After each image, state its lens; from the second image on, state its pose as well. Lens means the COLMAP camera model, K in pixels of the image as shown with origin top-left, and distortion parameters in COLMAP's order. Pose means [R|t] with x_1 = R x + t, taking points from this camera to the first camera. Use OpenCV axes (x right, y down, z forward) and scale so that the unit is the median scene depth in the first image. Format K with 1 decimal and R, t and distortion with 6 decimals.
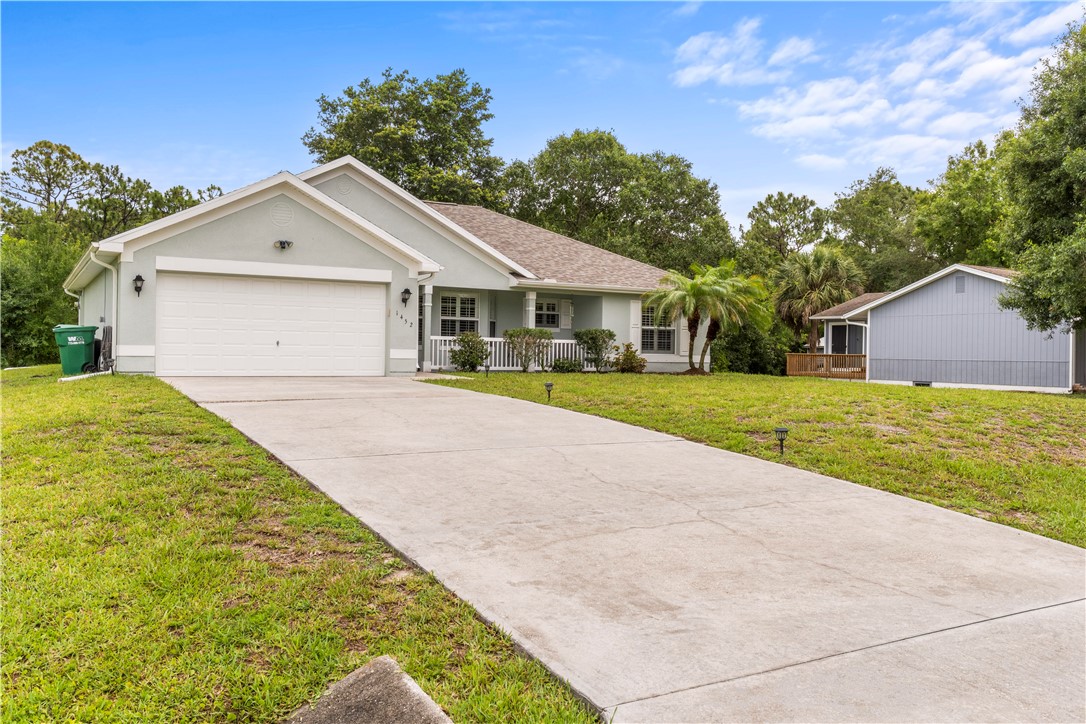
lens RADIAL K [[870.5, 0, 543.0], [0, 870.5, 362.0], [0, 0, 1]] dist [-0.003663, -0.001903]
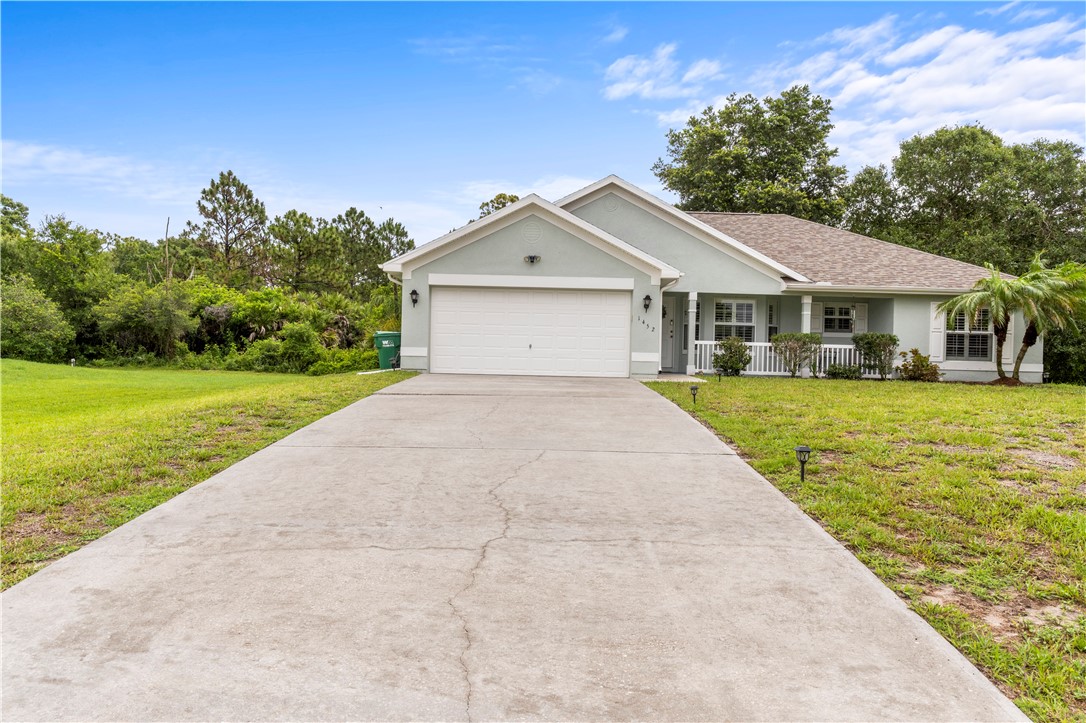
lens RADIAL K [[769.8, 0, 542.8], [0, 769.8, 342.4], [0, 0, 1]] dist [0.005283, 0.000574]
pose [[0.868932, -0.000223, -0.494932, 0.157815], [-0.016344, 0.999442, -0.029144, 0.001830], [0.494662, 0.033413, 0.868443, 0.103801]]
